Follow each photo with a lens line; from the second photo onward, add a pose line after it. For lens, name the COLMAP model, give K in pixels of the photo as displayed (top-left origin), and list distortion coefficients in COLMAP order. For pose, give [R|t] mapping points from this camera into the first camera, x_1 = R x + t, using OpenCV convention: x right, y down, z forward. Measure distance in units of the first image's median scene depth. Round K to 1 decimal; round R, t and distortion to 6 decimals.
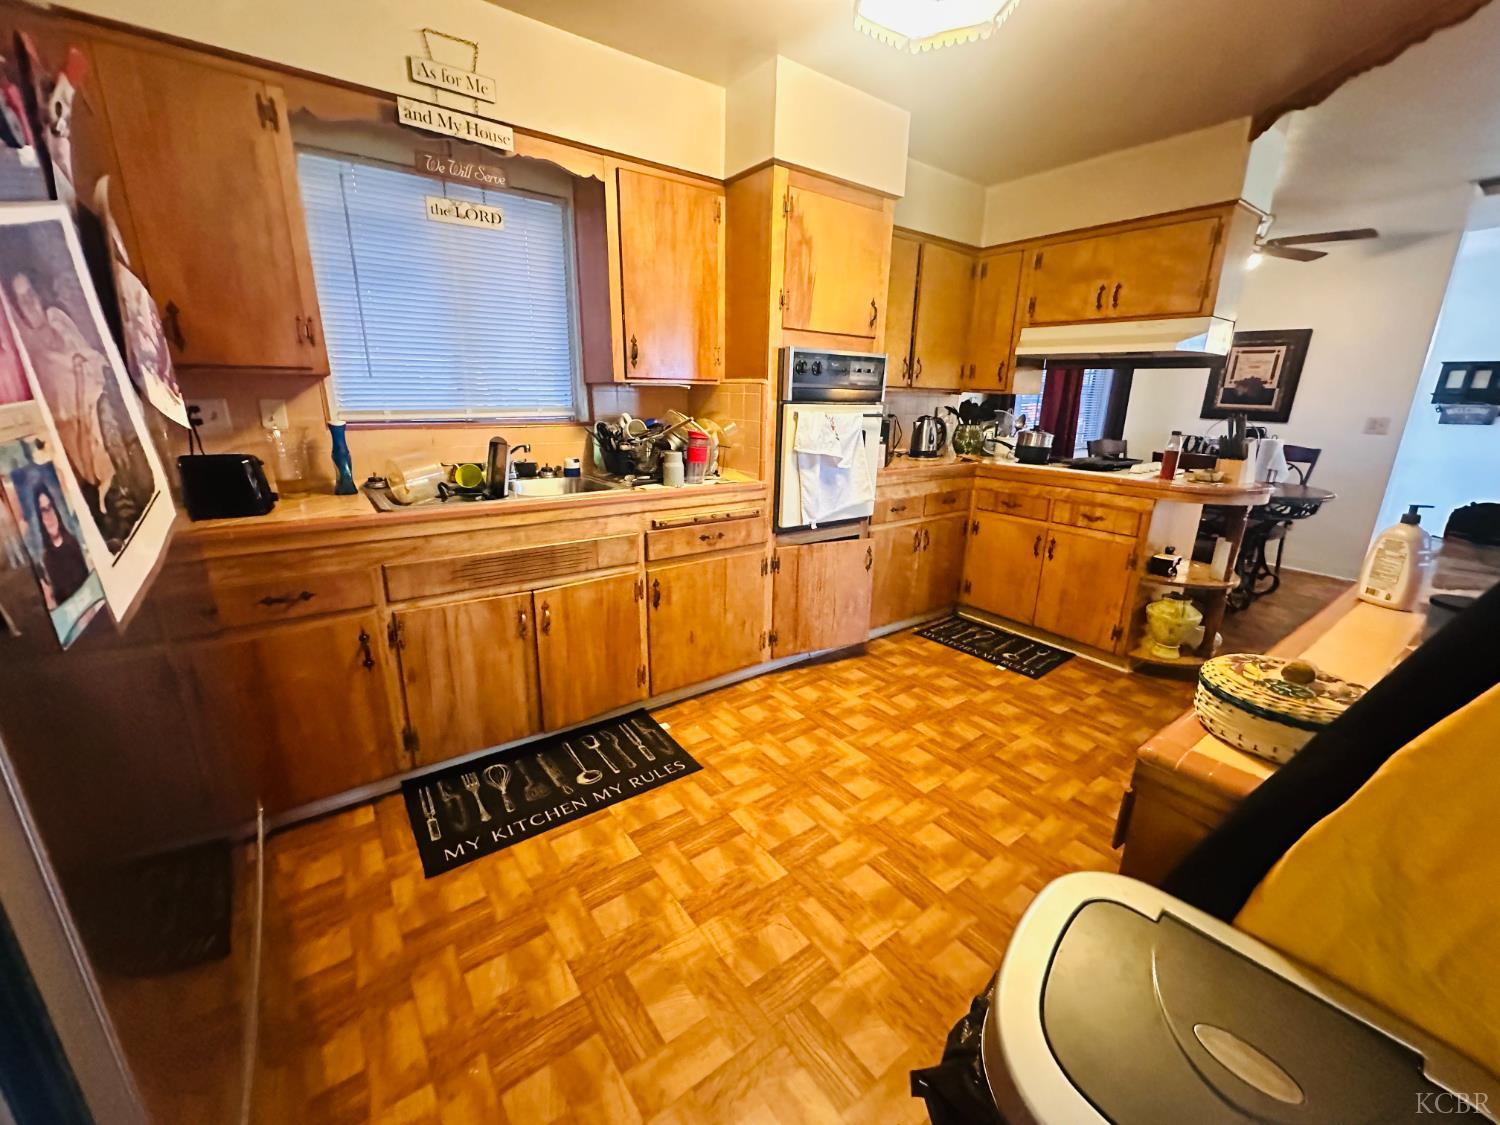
lens RADIAL K [[596.6, 0, 753.0], [0, 596.6, 561.7], [0, 0, 1]] dist [-0.005754, 0.000544]
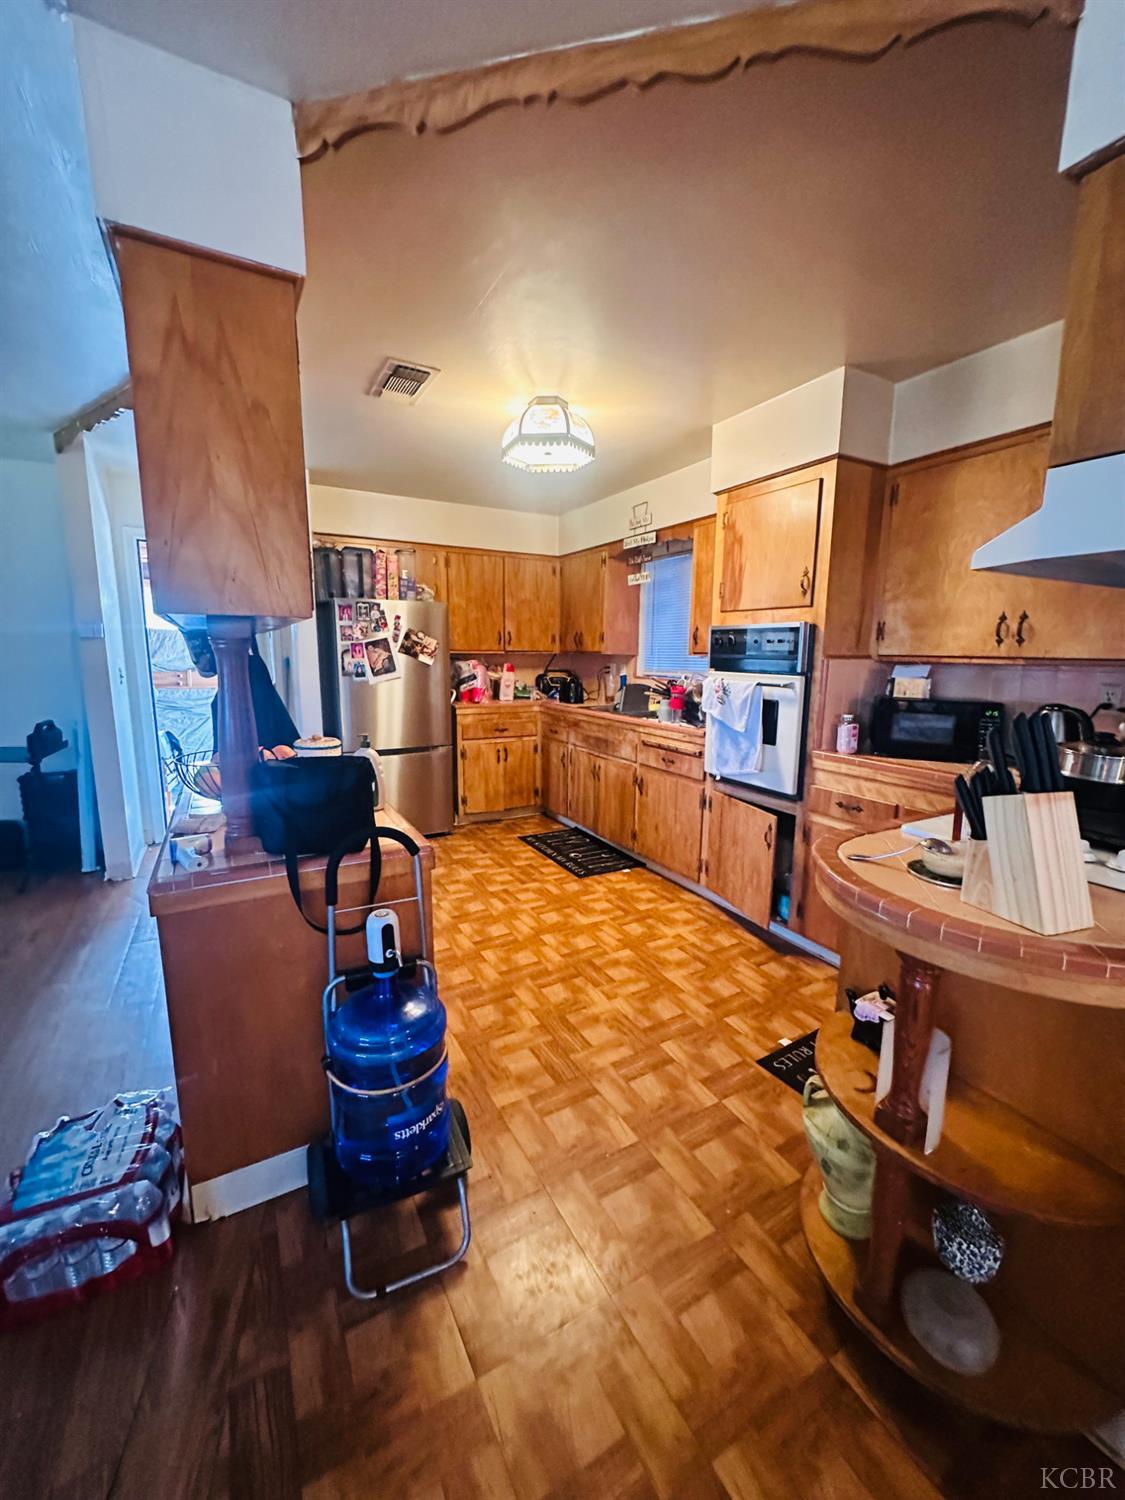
lens RADIAL K [[596.6, 0, 565.3], [0, 596.6, 749.4], [0, 0, 1]] dist [-0.005754, 0.000544]
pose [[-0.121894, 0.139476, -0.982694, 1.375444], [-0.286928, 0.942853, 0.169412, -0.242296], [0.950165, 0.302613, -0.074909, 0.886425]]
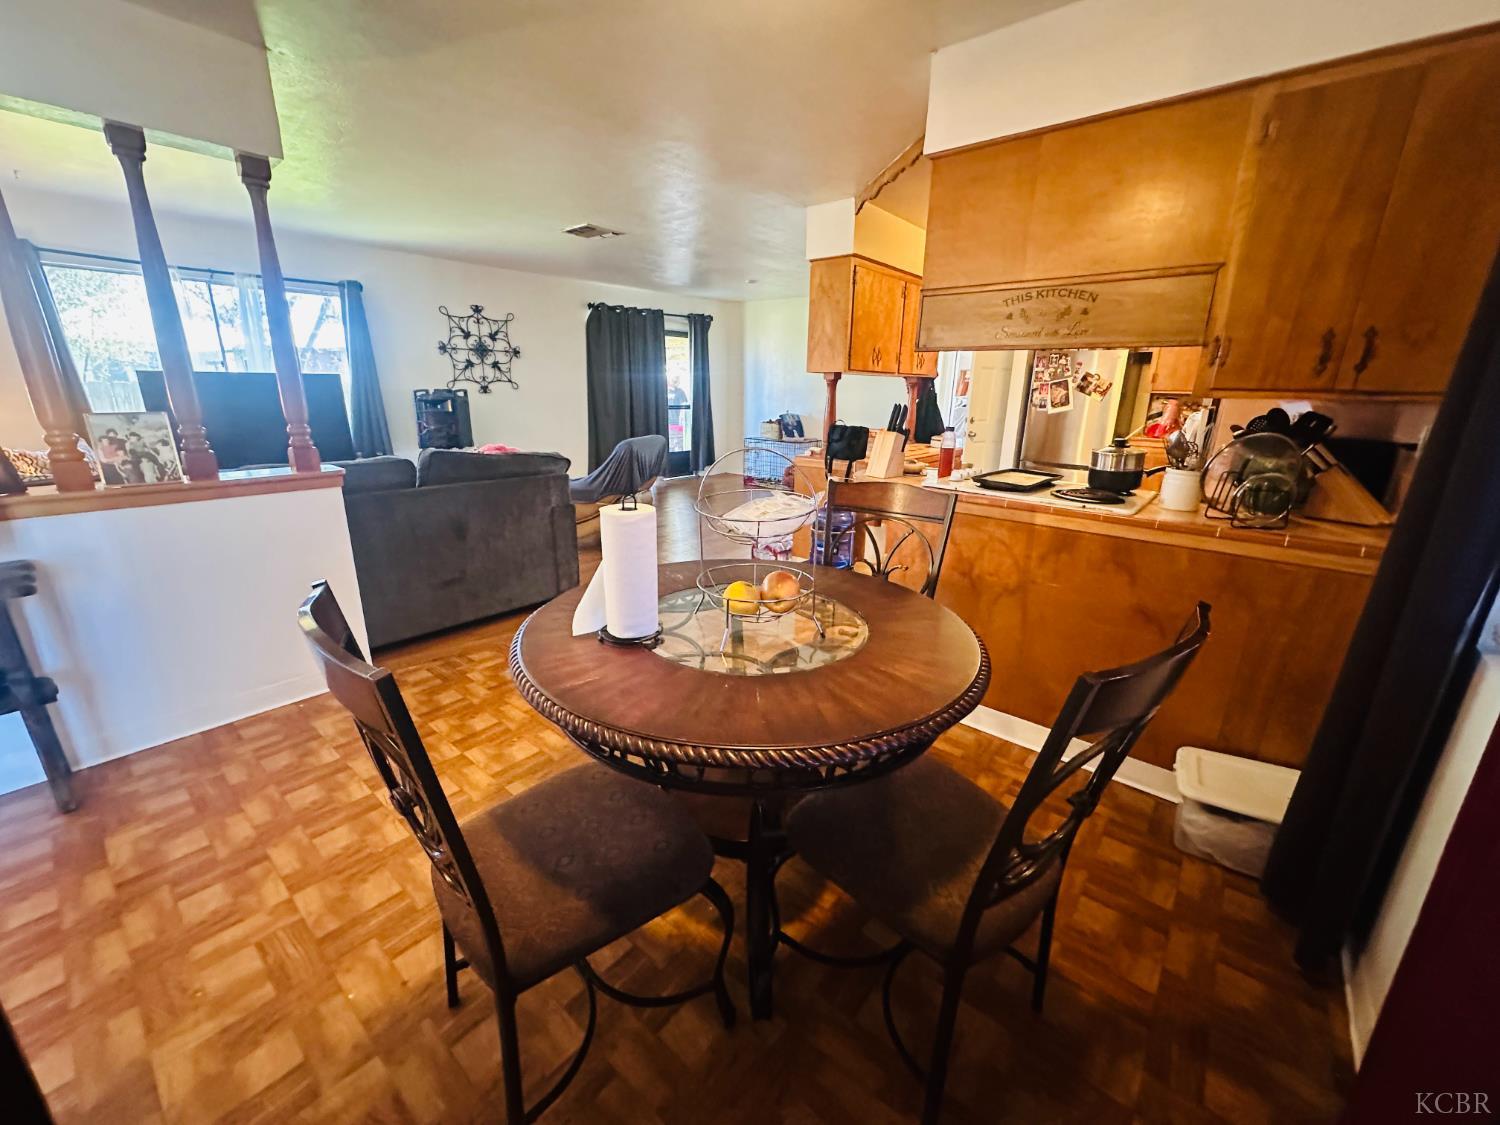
lens RADIAL K [[596.6, 0, 743.1], [0, 596.6, 562.6], [0, 0, 1]] dist [-0.005754, 0.000544]
pose [[-0.973052, 0.028309, -0.228840, 1.487584], [-0.099706, 0.843202, 0.528270, -0.589192], [0.207913, 0.536851, -0.817657, 2.133229]]
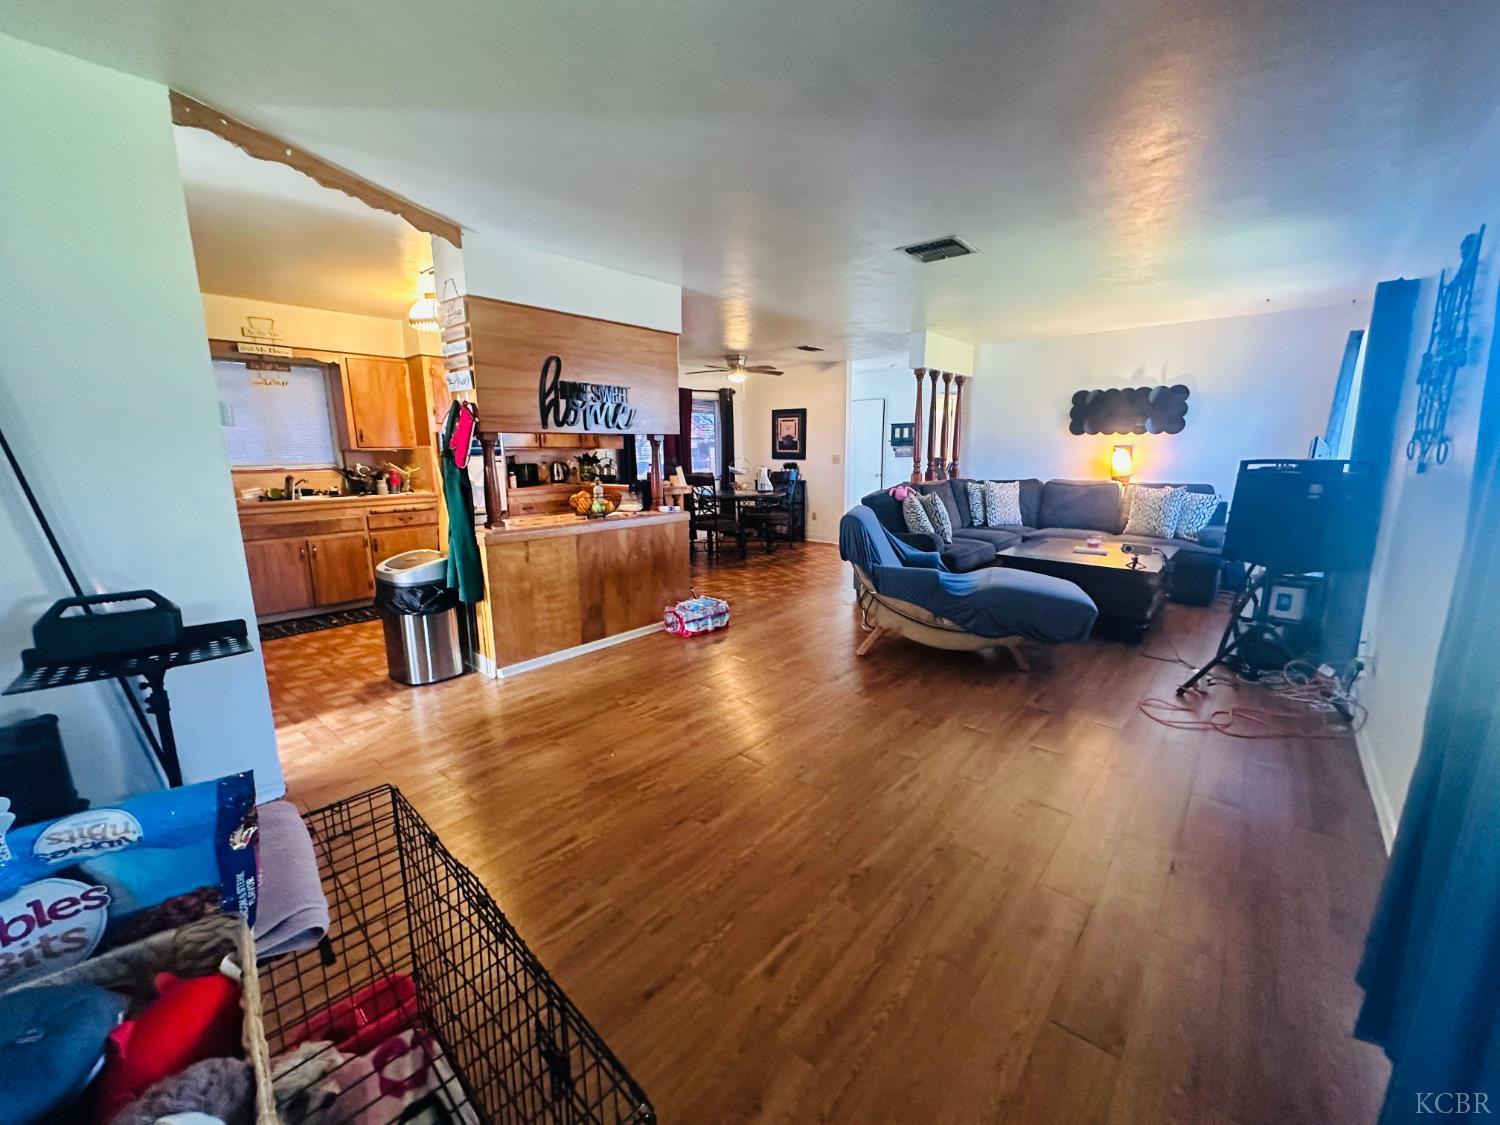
lens RADIAL K [[596.6, 0, 749.3], [0, 596.6, 563.5], [0, 0, 1]] dist [-0.005754, 0.000544]
pose [[0.975935, -0.069408, 0.206719, 0.697961], [0.087789, 0.992832, -0.081104, 0.408041], [-0.199608, 0.097300, 0.975033, -1.343673]]
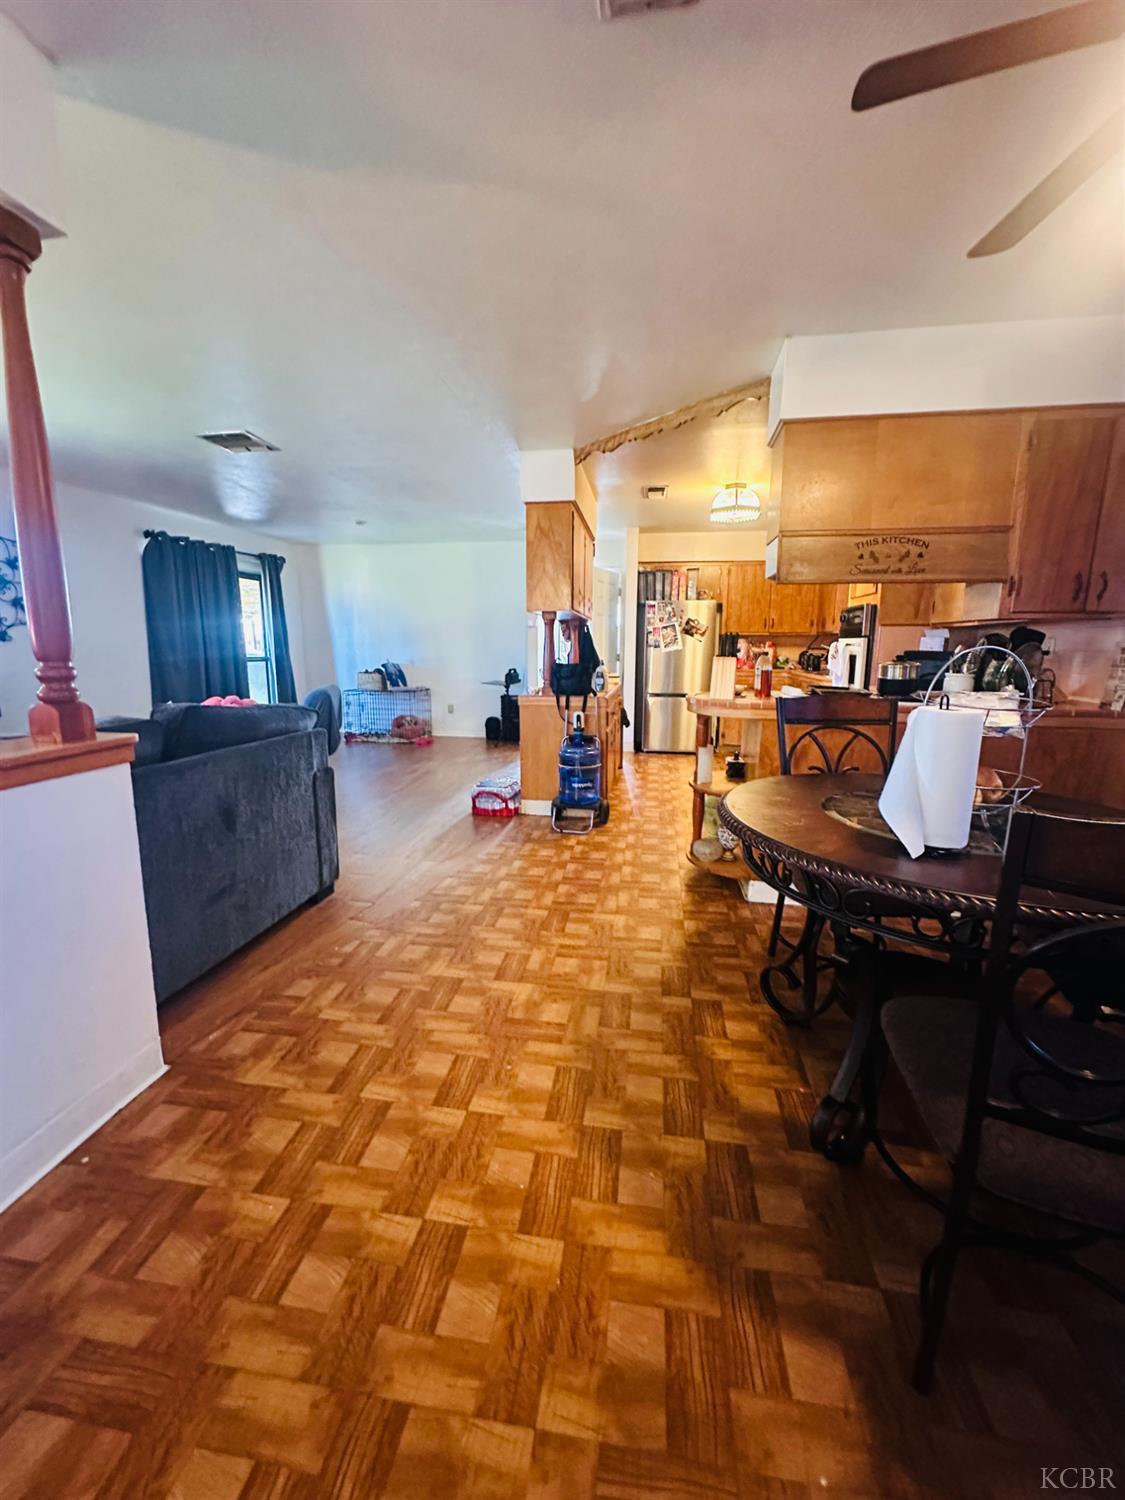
lens RADIAL K [[596.6, 0, 559.2], [0, 596.6, 749.8], [0, 0, 1]] dist [-0.005754, 0.000544]
pose [[-0.713916, 0.095558, -0.693681, 2.049123], [-0.214587, 0.913125, 0.346634, -0.411552], [0.666541, 0.396322, -0.631389, 1.764652]]
